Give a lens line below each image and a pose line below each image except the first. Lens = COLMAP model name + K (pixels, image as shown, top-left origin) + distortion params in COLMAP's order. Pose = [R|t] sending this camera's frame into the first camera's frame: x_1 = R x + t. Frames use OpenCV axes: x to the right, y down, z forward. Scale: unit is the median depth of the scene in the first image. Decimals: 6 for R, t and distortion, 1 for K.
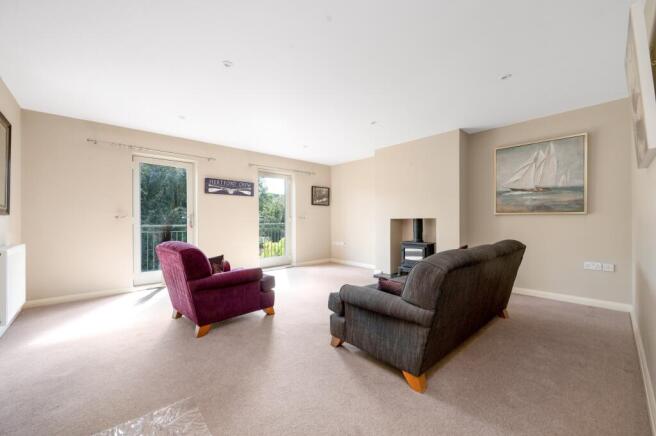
lens RADIAL K [[262.2, 0, 328.3], [0, 262.2, 218.9], [0, 0, 1]] dist [-0.001513, -0.000111]
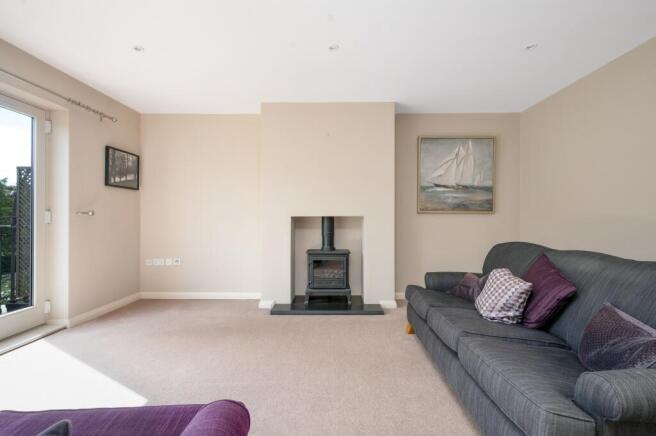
lens RADIAL K [[307.8, 0, 328.7], [0, 307.8, 220.1], [0, 0, 1]] dist [0.005754, 0.000043]
pose [[0.681025, 0.001219, 0.732259, -0.328936], [-0.006039, 0.999974, 0.003952, 0.006339], [-0.732235, -0.007114, 0.681015, 0.555062]]
